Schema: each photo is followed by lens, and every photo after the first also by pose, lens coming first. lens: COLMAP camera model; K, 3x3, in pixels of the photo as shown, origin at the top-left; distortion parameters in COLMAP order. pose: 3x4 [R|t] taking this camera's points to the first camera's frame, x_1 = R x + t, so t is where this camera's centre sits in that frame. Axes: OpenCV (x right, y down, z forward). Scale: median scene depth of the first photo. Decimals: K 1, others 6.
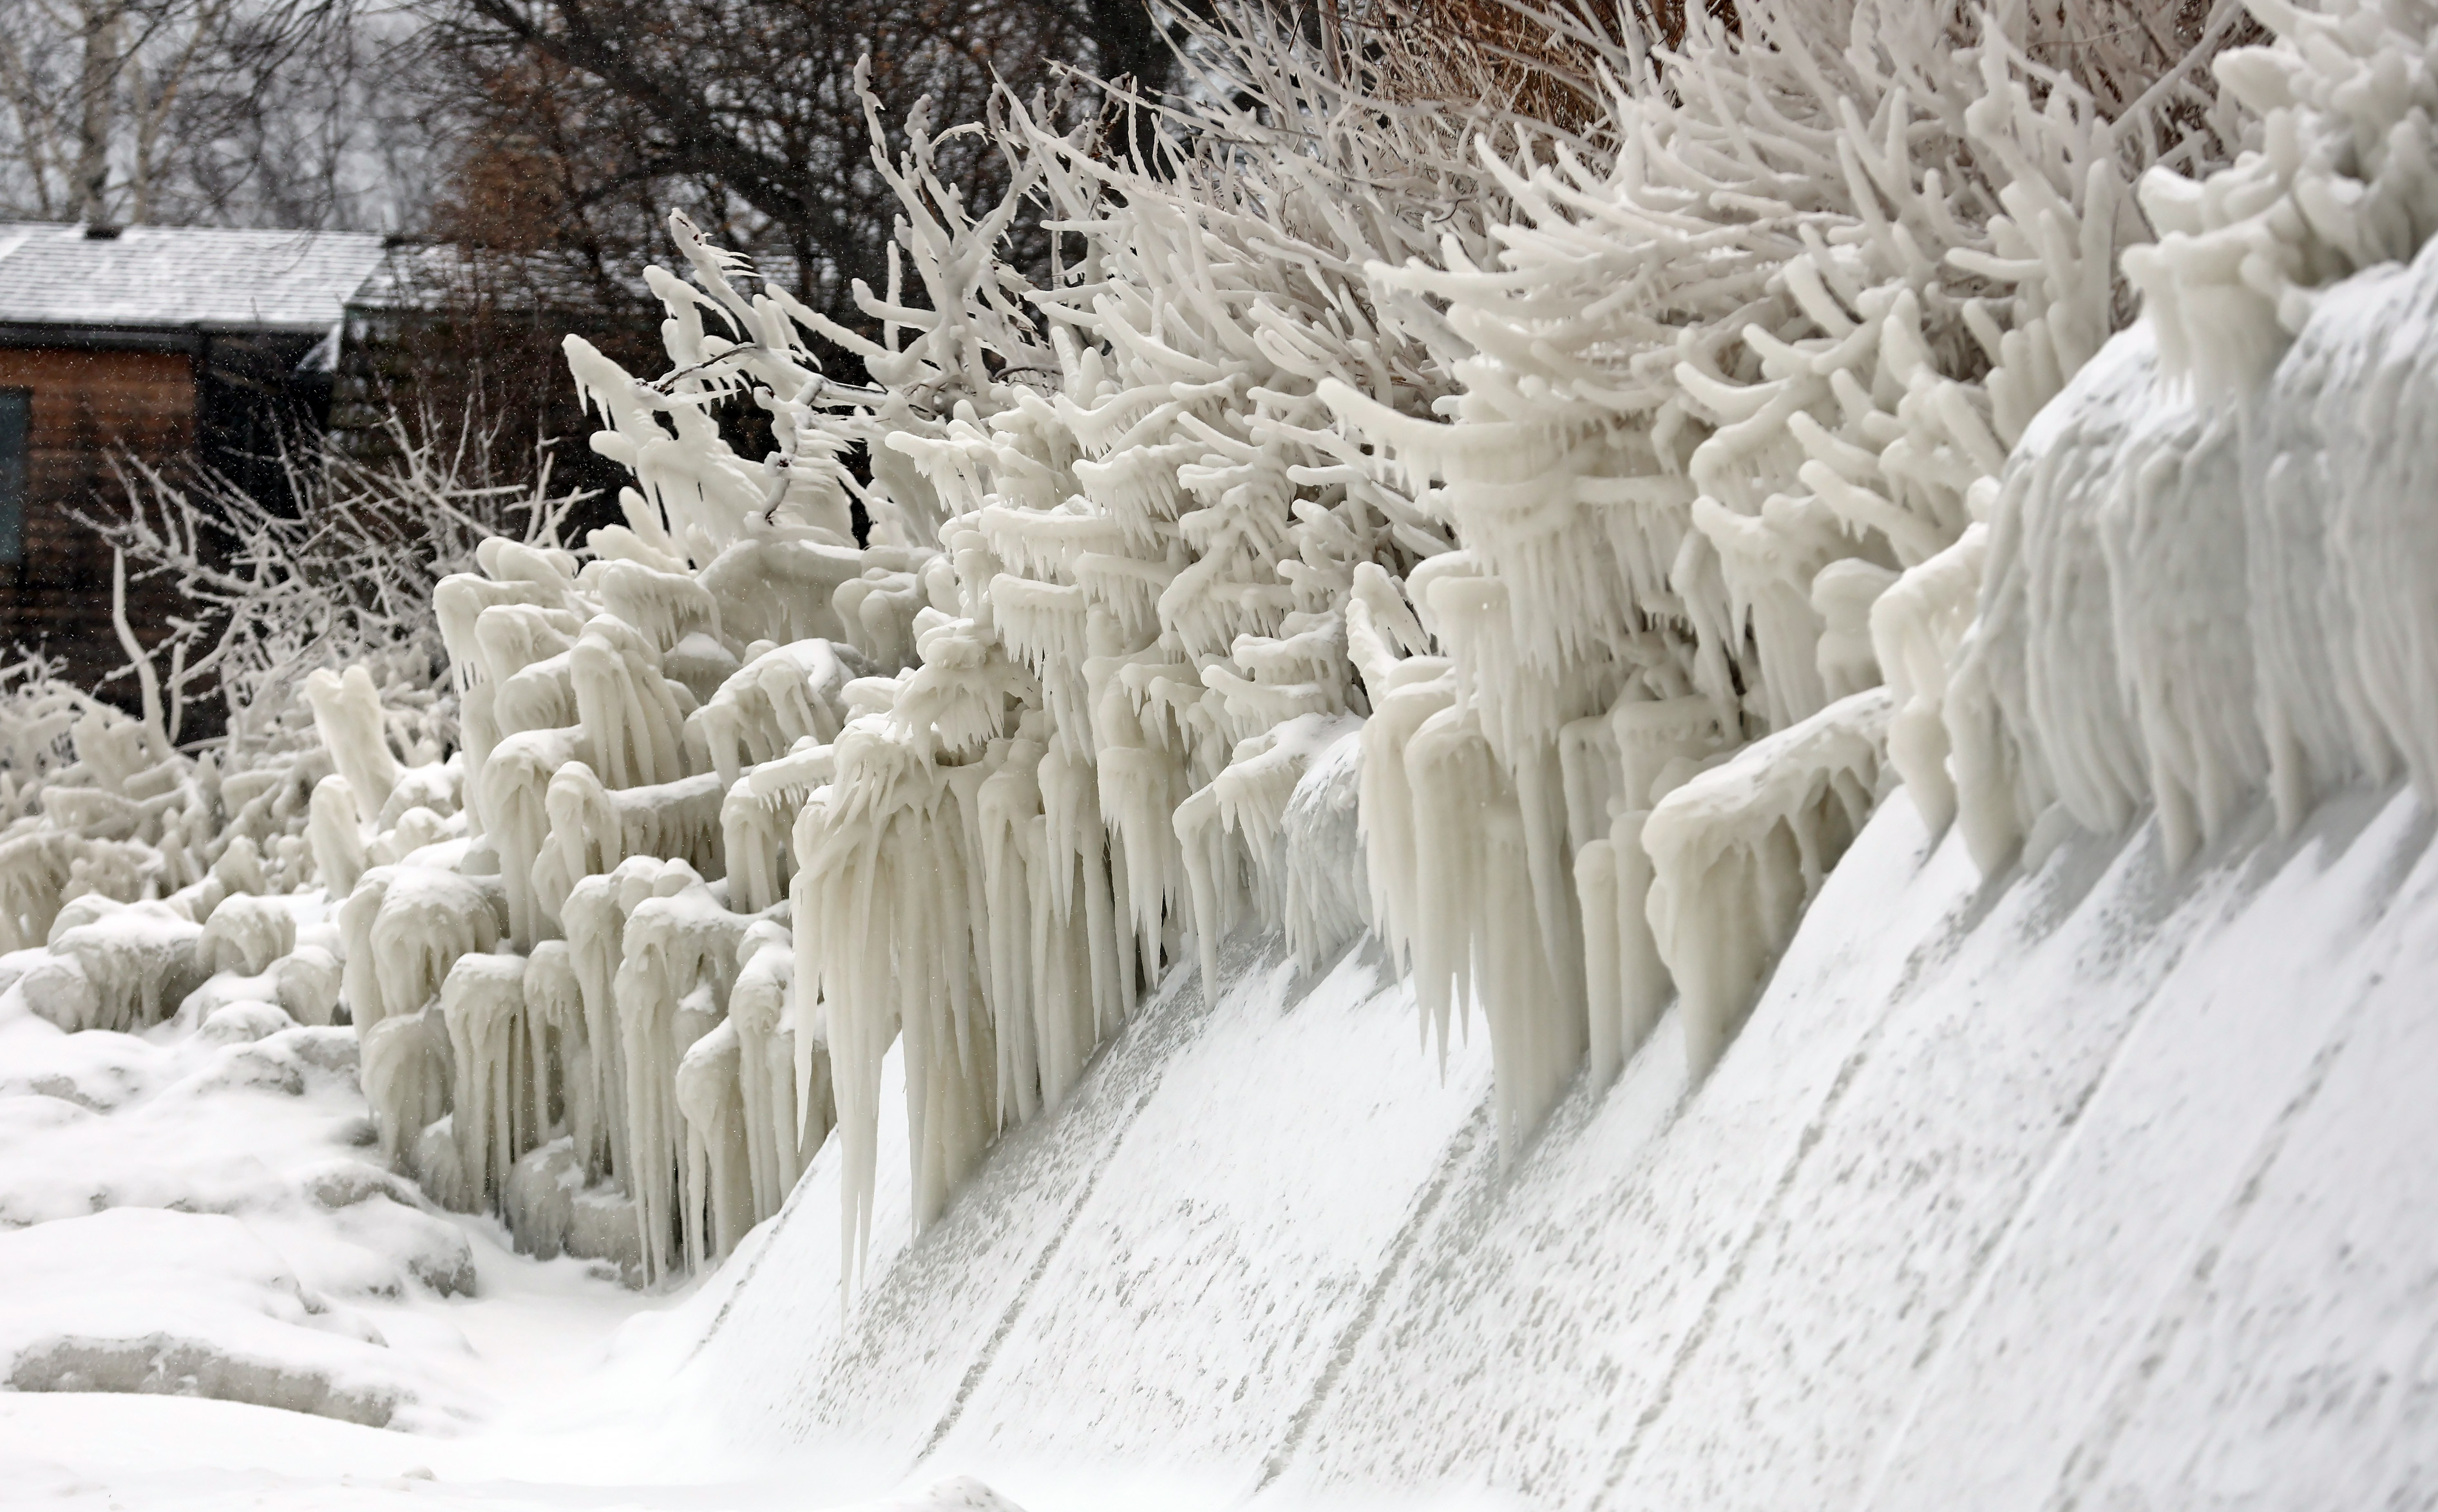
lens RADIAL K [[14412.1, 0, 1217.9], [0, 14412.1, 754.3], [0, 0, 1]] dist [1.718781, 0.000000]
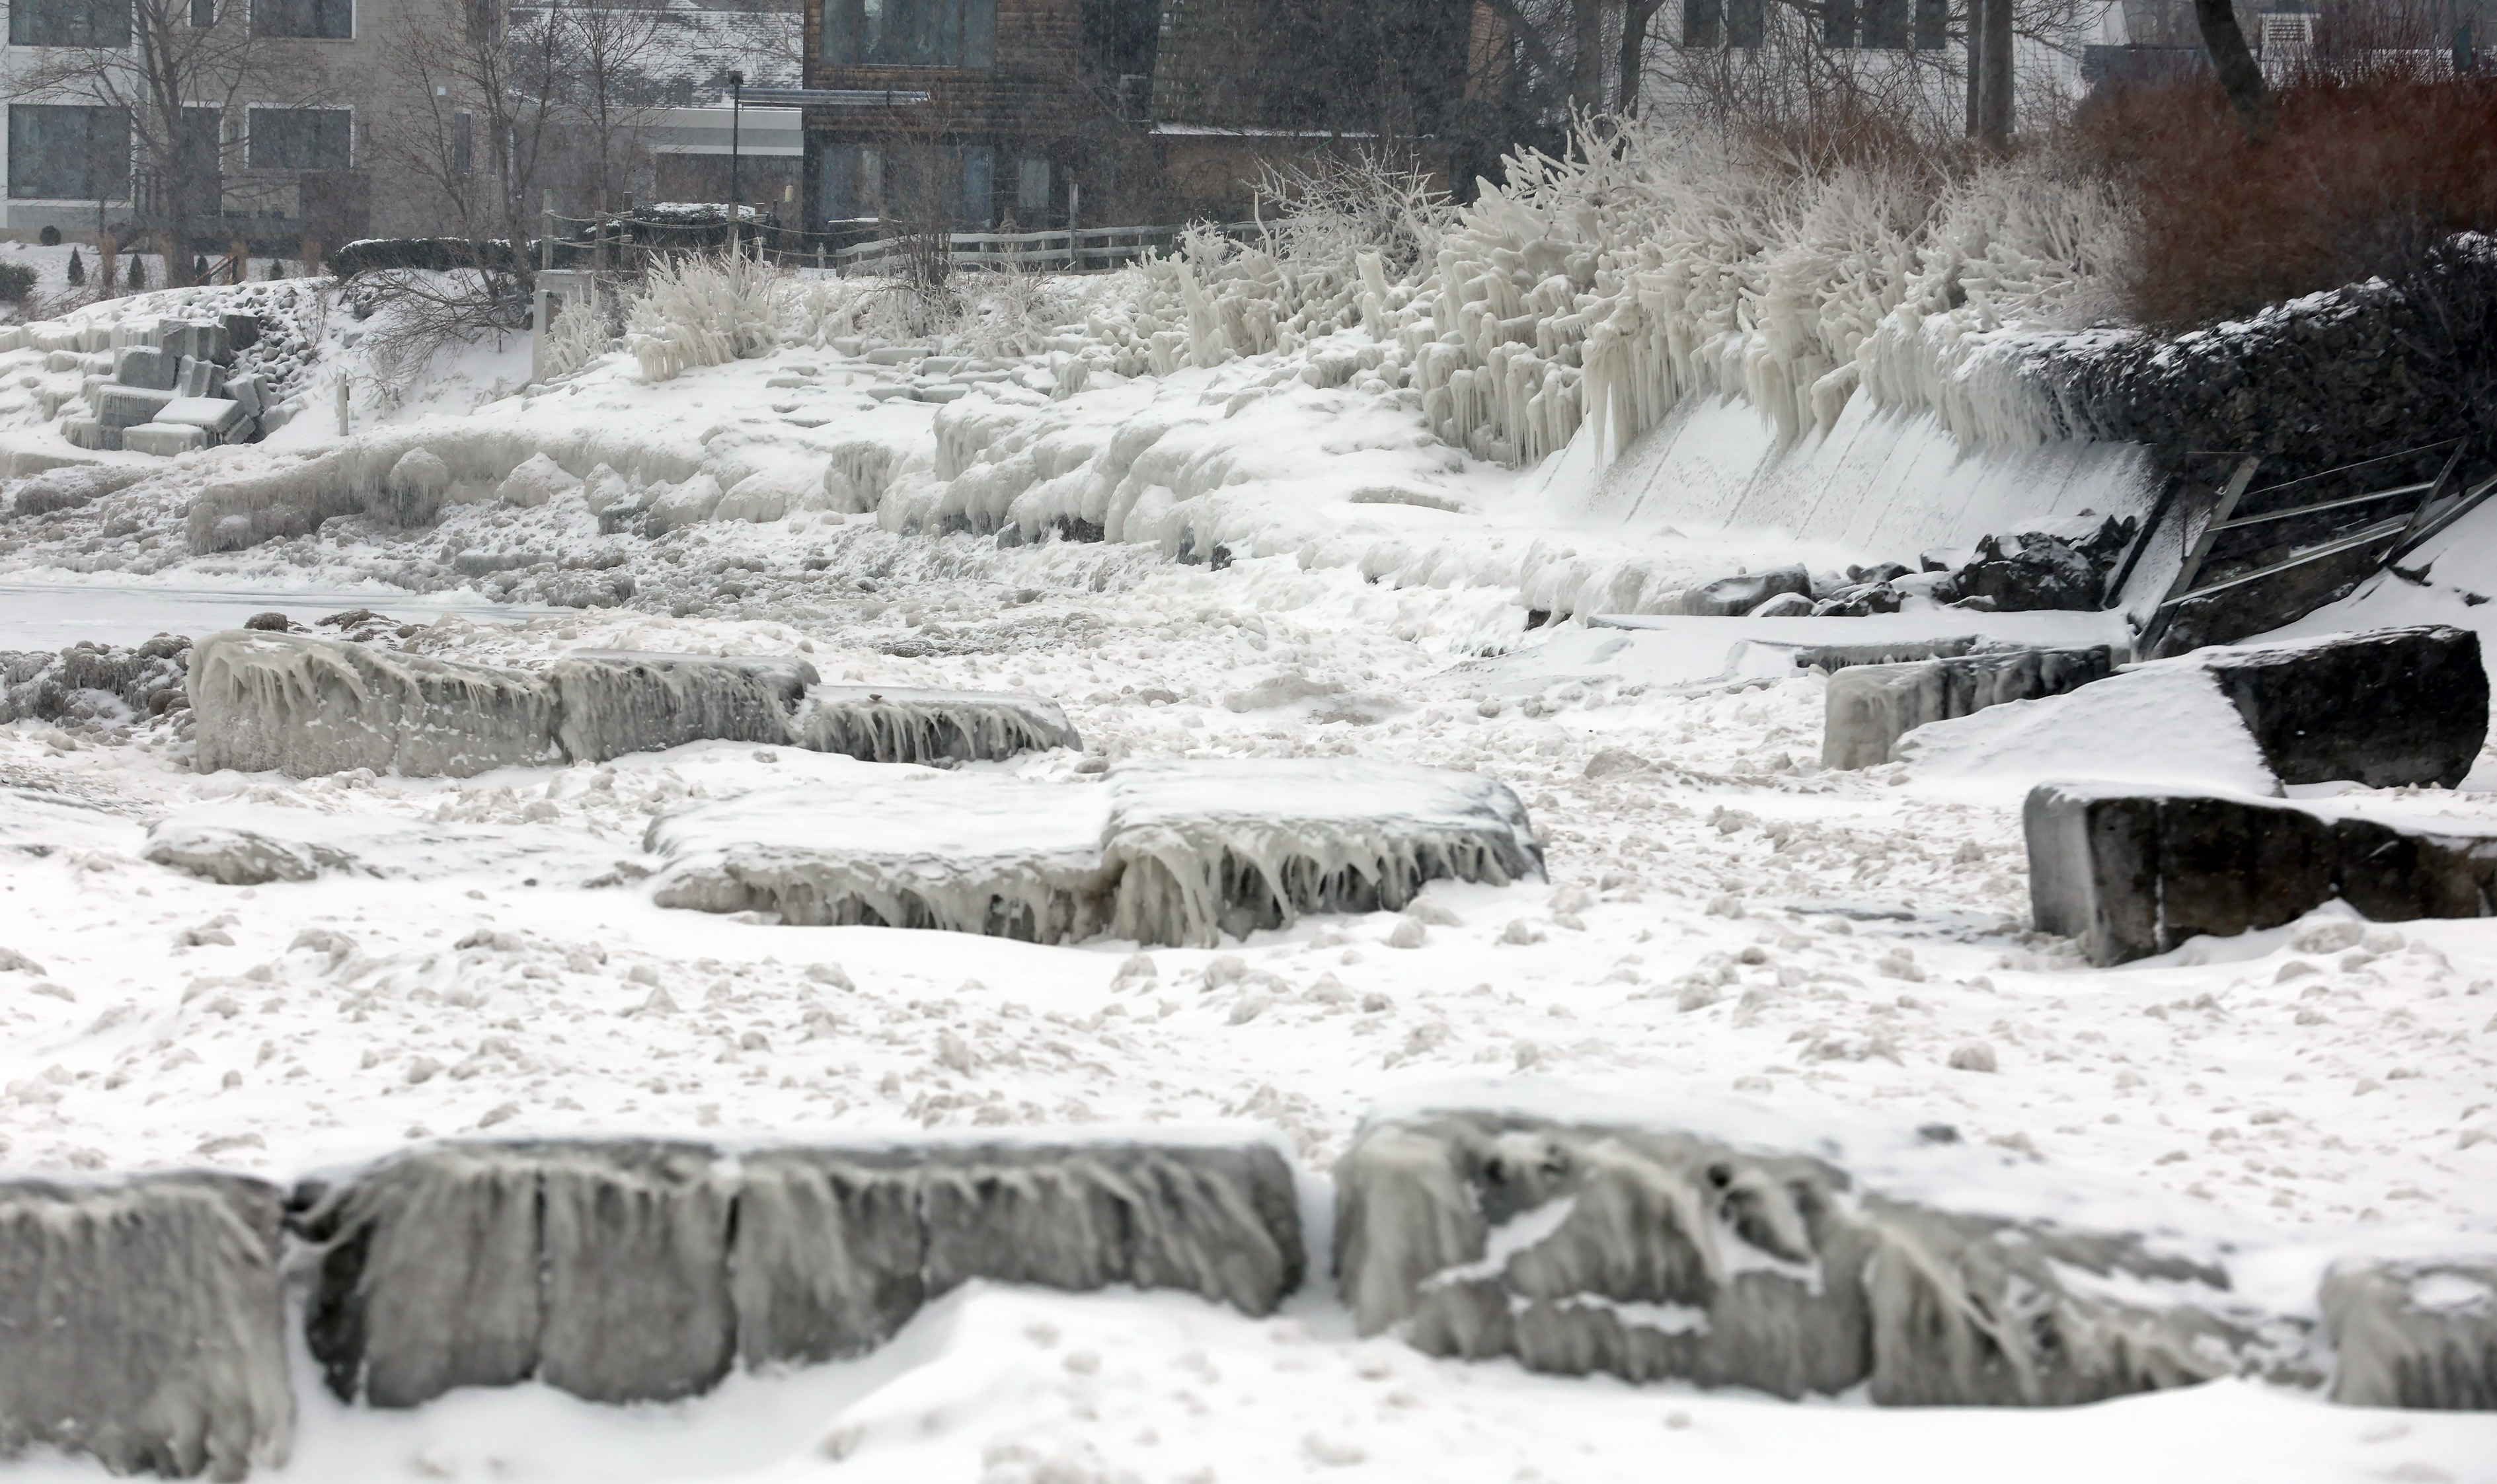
lens RADIAL K [[14797.7, 0, 1247.2], [0, 14797.7, 741.5], [0, 0, 1]] dist [0.774315, 0.000000]
pose [[0.999849, -0.014635, -0.009421, -0.071561], [0.015218, 0.997767, 0.065031, -0.127335], [0.008449, -0.065165, 0.997839, -2.485474]]
